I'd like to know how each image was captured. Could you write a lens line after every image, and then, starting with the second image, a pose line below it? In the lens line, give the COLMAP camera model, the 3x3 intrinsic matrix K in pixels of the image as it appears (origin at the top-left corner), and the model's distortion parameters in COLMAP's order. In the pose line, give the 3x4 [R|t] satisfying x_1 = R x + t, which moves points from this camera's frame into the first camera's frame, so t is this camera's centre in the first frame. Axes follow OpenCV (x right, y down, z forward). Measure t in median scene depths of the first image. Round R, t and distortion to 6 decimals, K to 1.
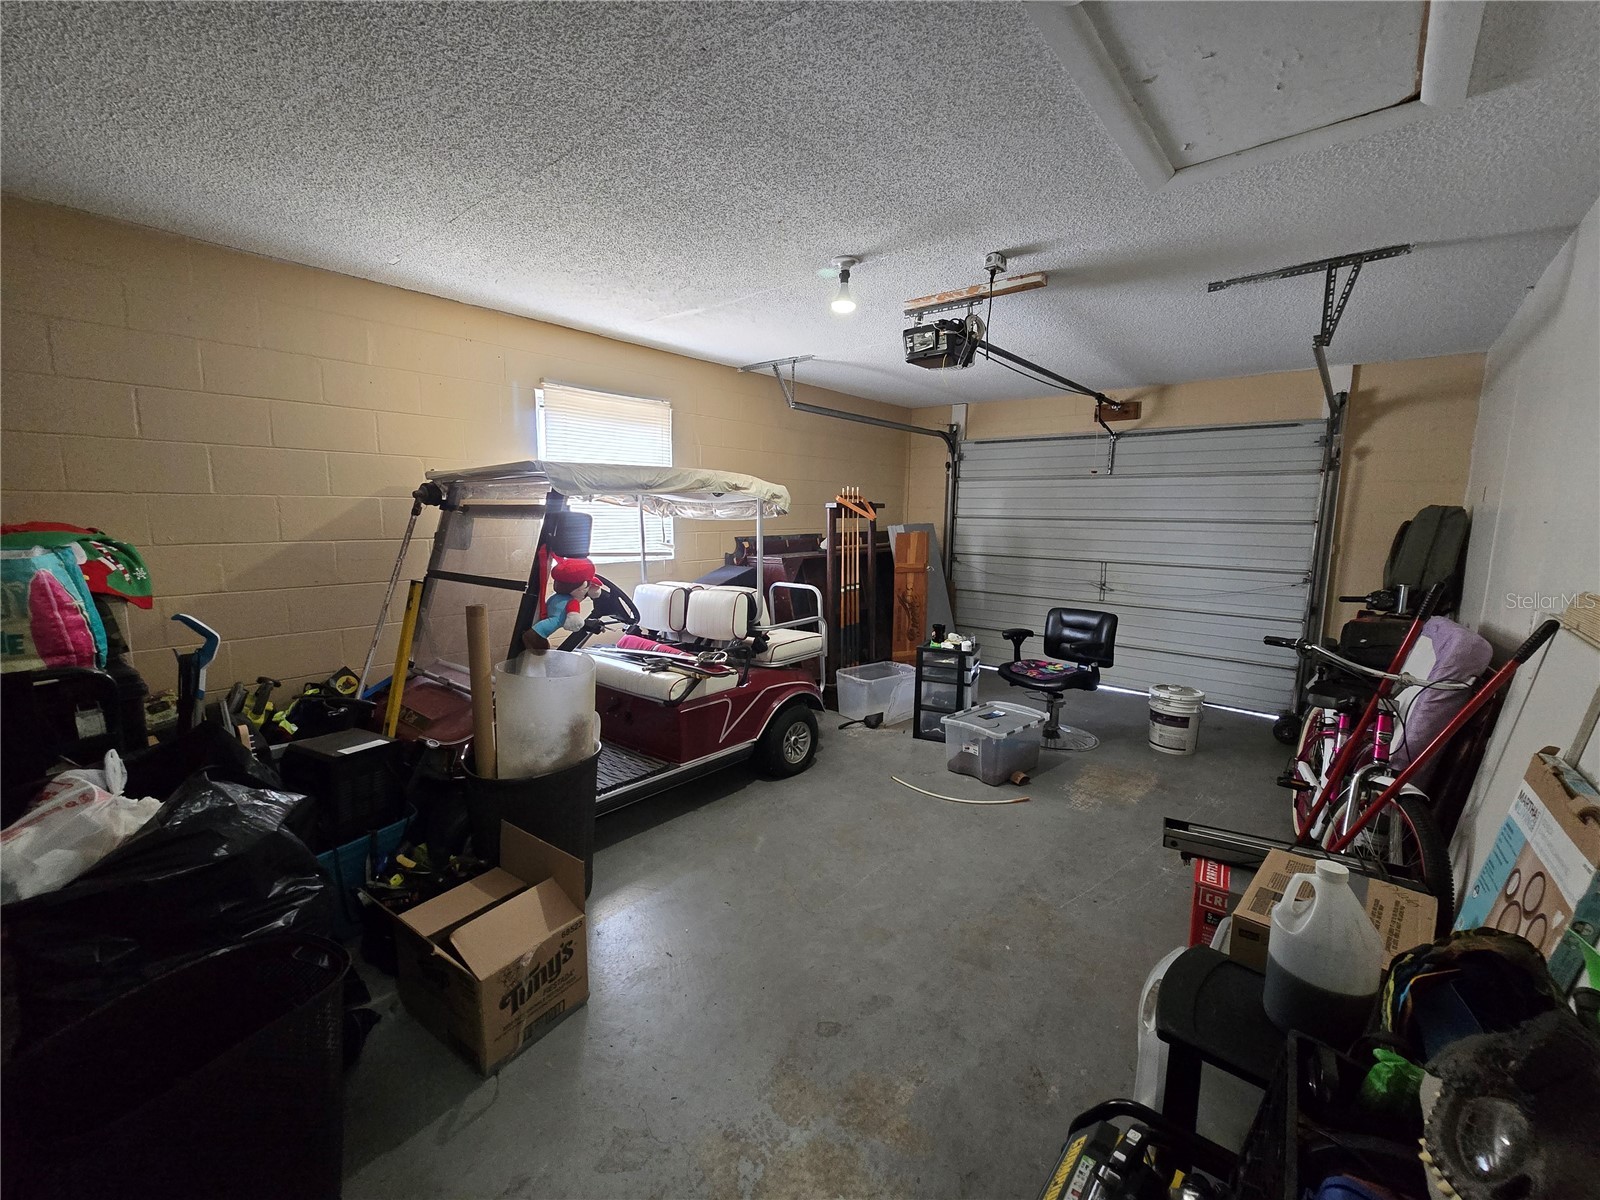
lens RADIAL K [[656.5, 0, 798.2], [0, 656.5, 599.8], [0, 0, 1]] dist [-0.002518, -0.000450]
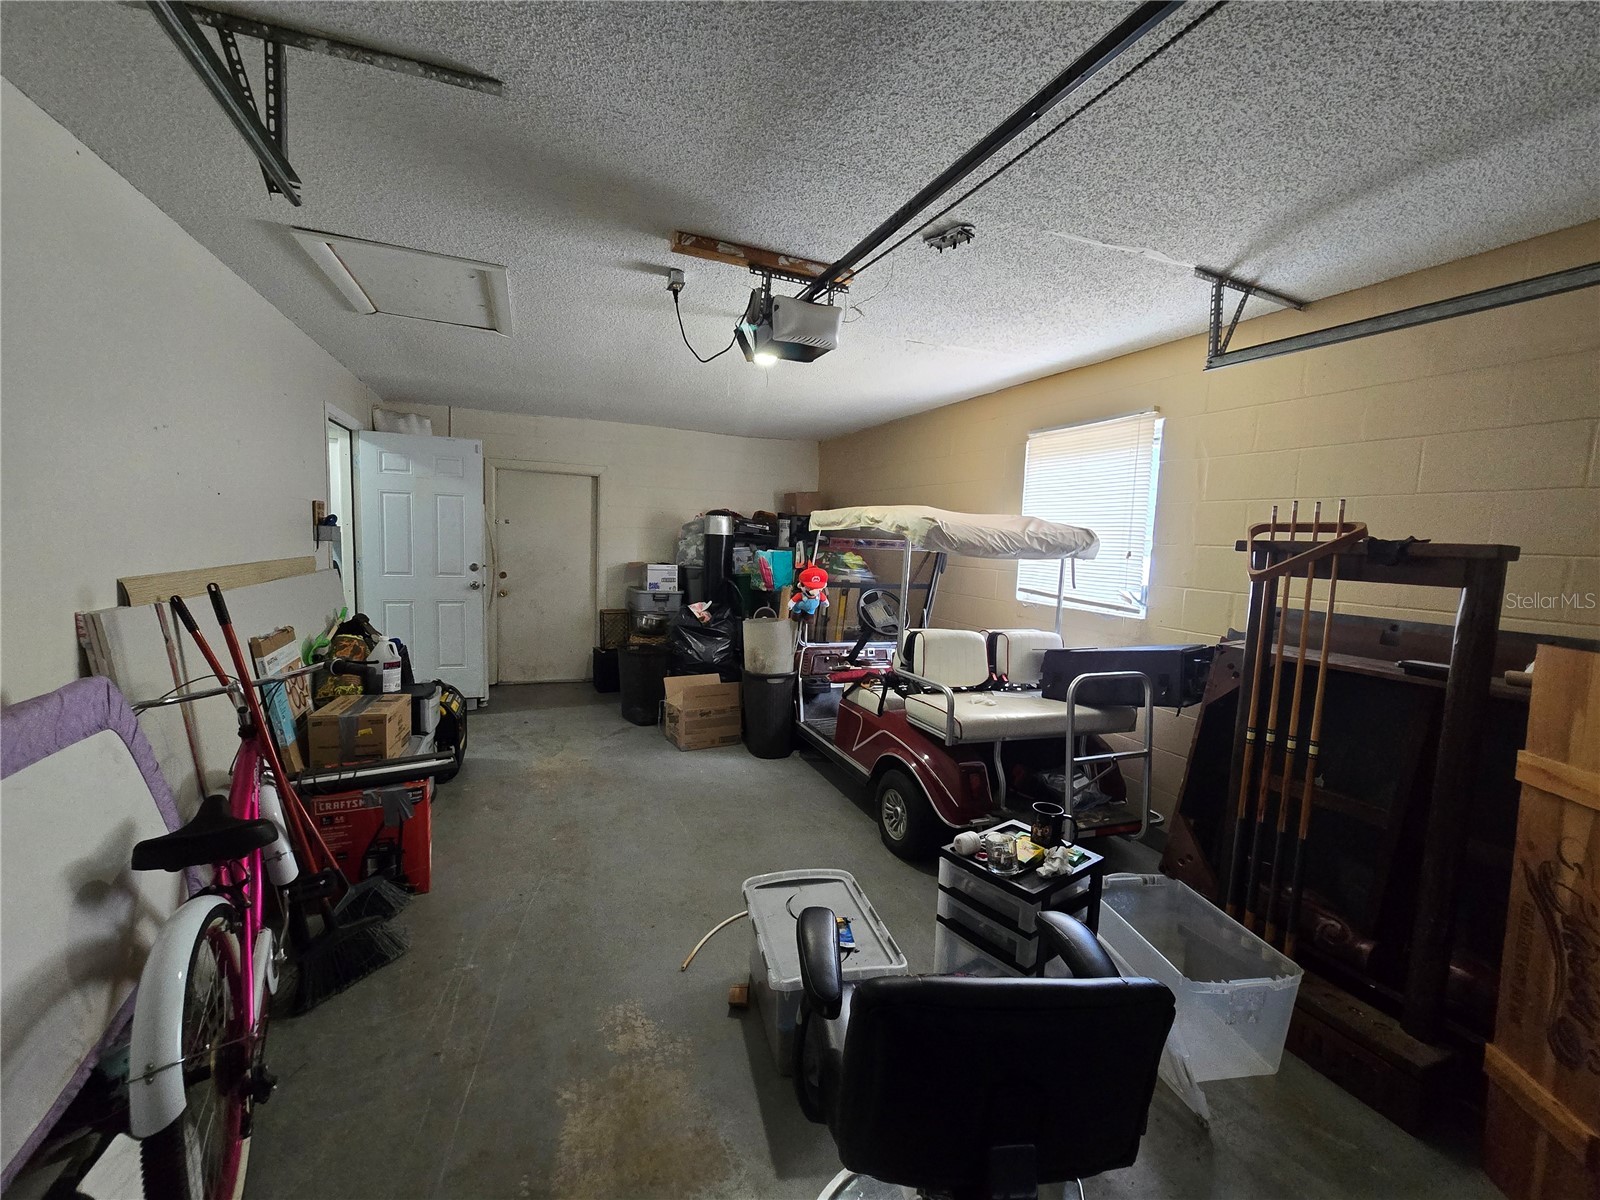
lens RADIAL K [[656.5, 0, 798.2], [0, 656.5, 599.8], [0, 0, 1]] dist [-0.002518, -0.000450]
pose [[-0.461532, 0.061539, -0.884987, 0.919406], [-0.155985, 0.976419, 0.149245, -0.188735], [0.873302, 0.206926, -0.441050, 1.402279]]
